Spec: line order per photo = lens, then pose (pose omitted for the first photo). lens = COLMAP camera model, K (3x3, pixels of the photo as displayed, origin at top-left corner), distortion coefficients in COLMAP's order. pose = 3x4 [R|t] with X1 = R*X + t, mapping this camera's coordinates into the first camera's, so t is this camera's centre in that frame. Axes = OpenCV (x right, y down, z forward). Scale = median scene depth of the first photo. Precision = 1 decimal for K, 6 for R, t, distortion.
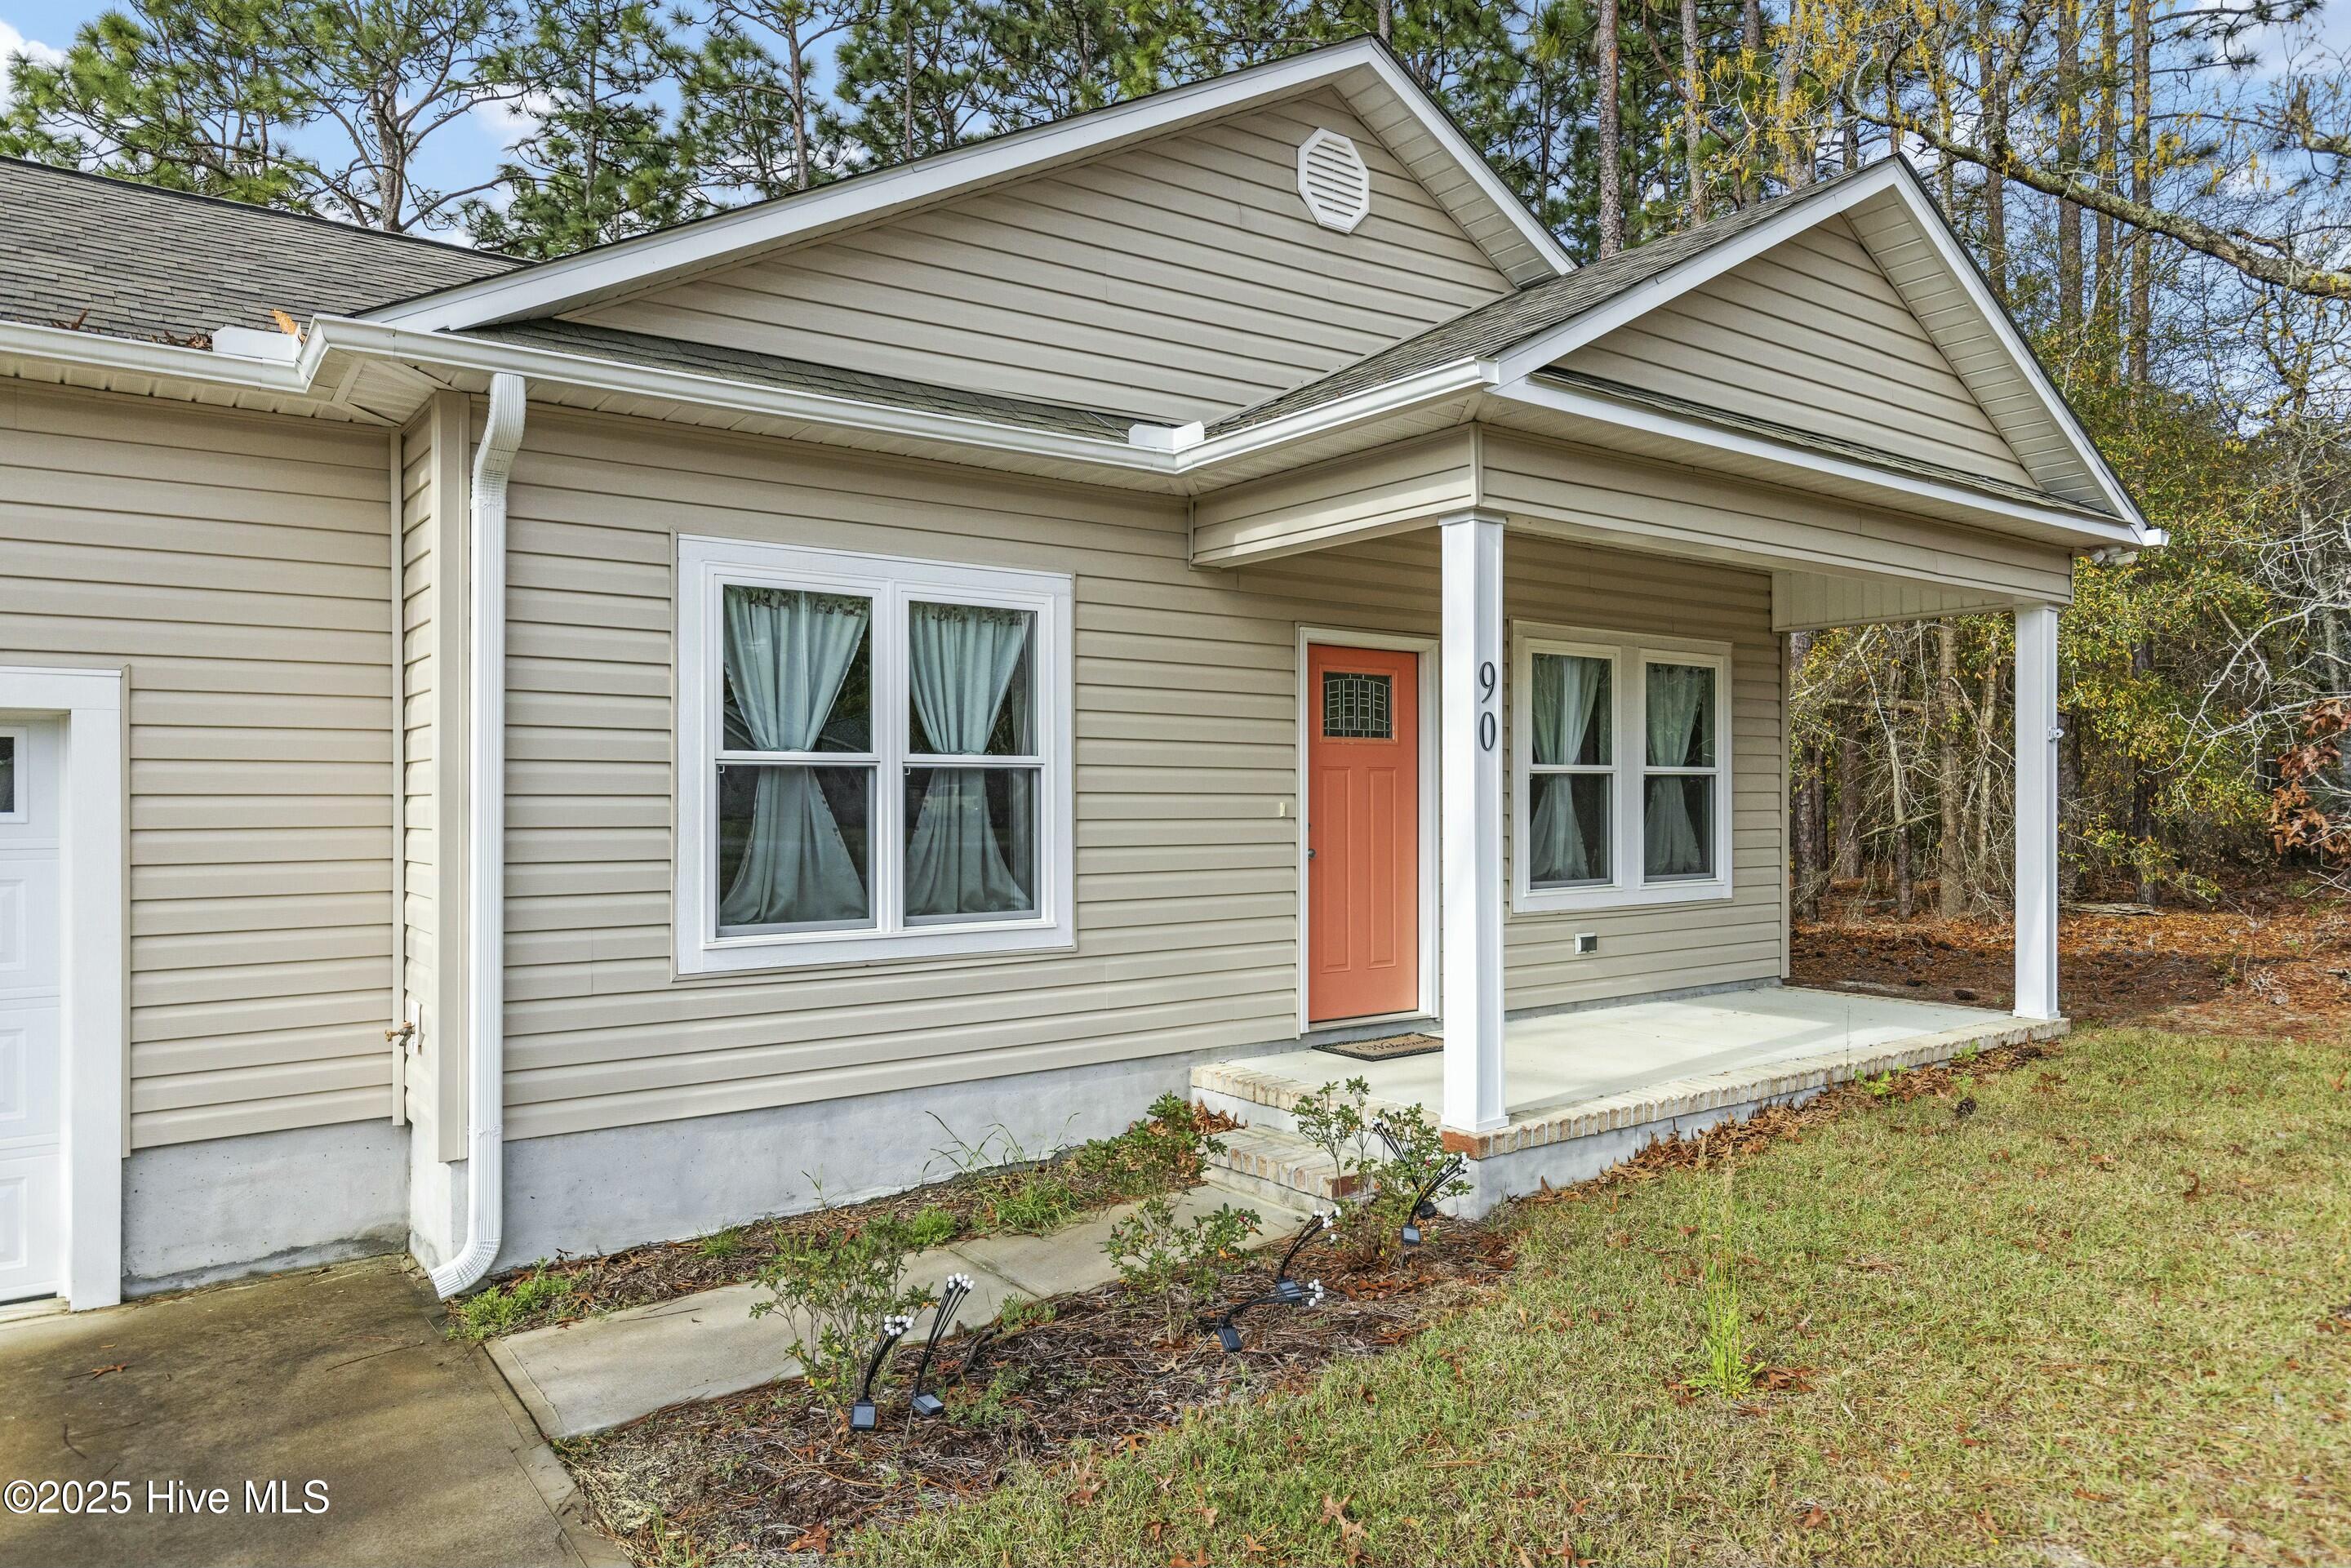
lens RADIAL K [[1521.3, 0, 1176.1], [0, 1521.3, 800.1], [0, 0, 1]] dist [0.010813, 0.001173]
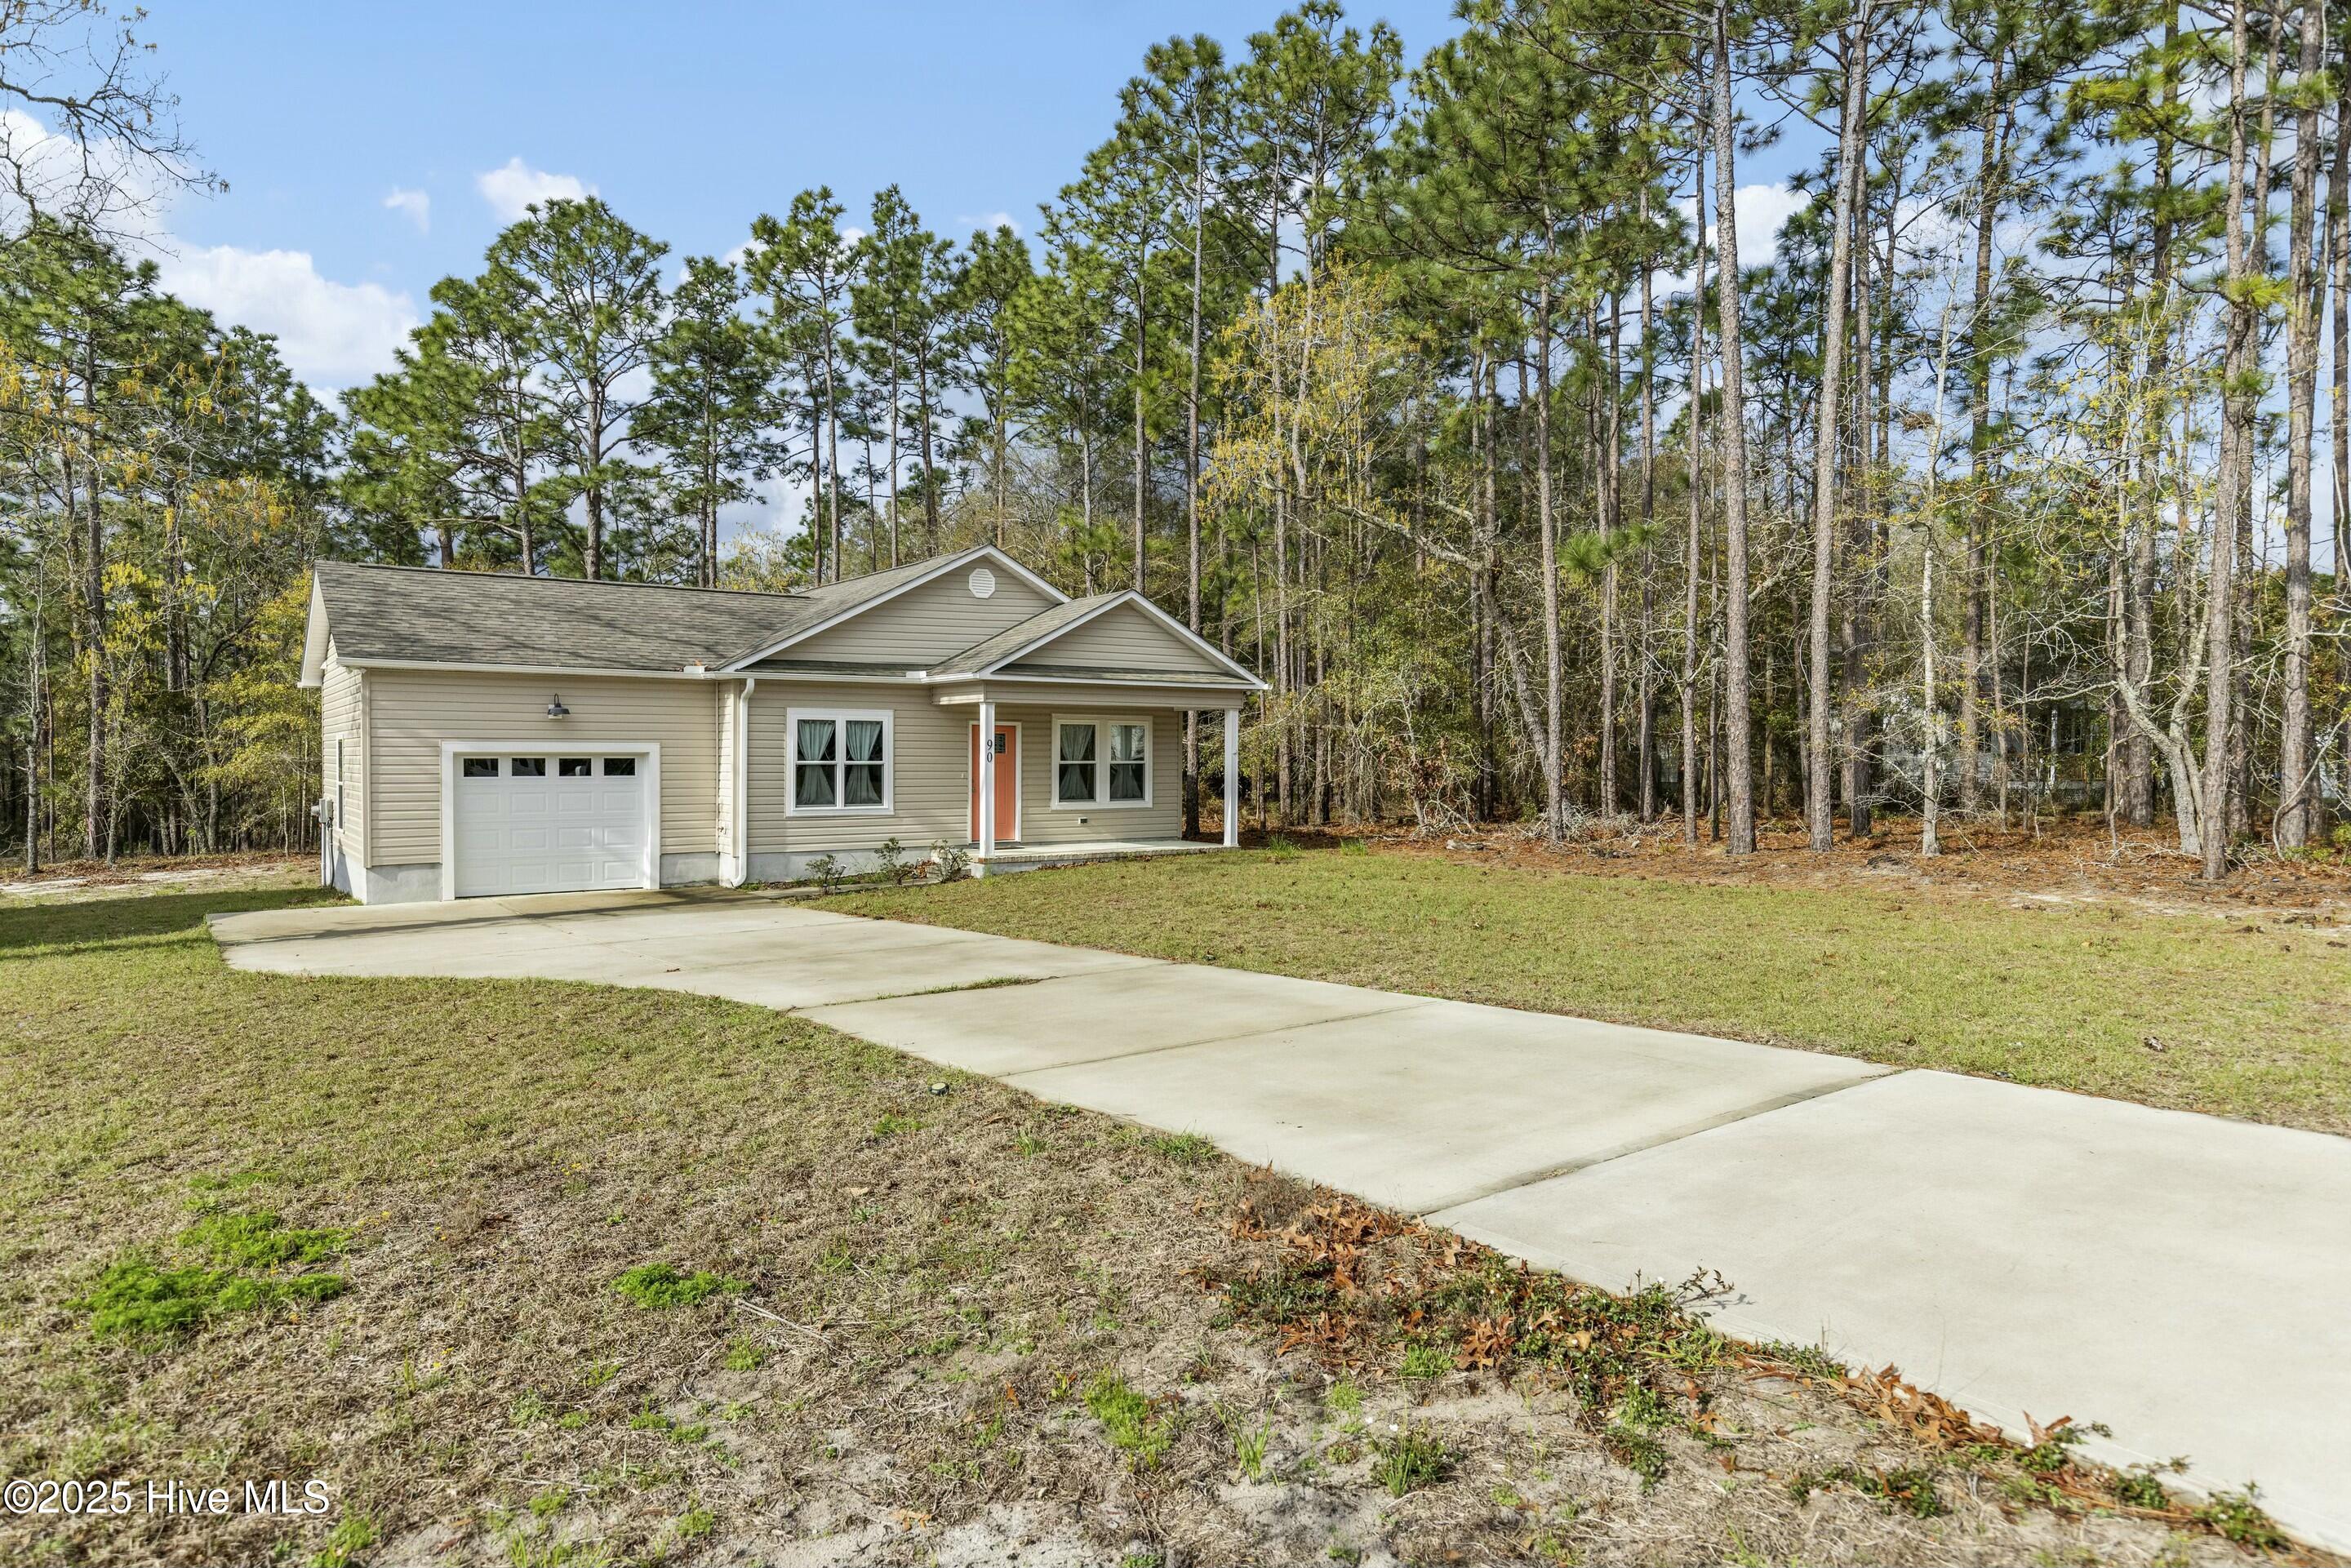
lens RADIAL K [[1398.4, 0, 1176.6], [0, 1398.4, 762.1], [0, 0, 1]] dist [-0.002373, -0.000091]
pose [[0.999979, 0.005604, -0.003120, 0.668879], [-0.005591, 0.999976, 0.004099, -0.047654], [0.003143, -0.004082, 0.999987, -2.515673]]
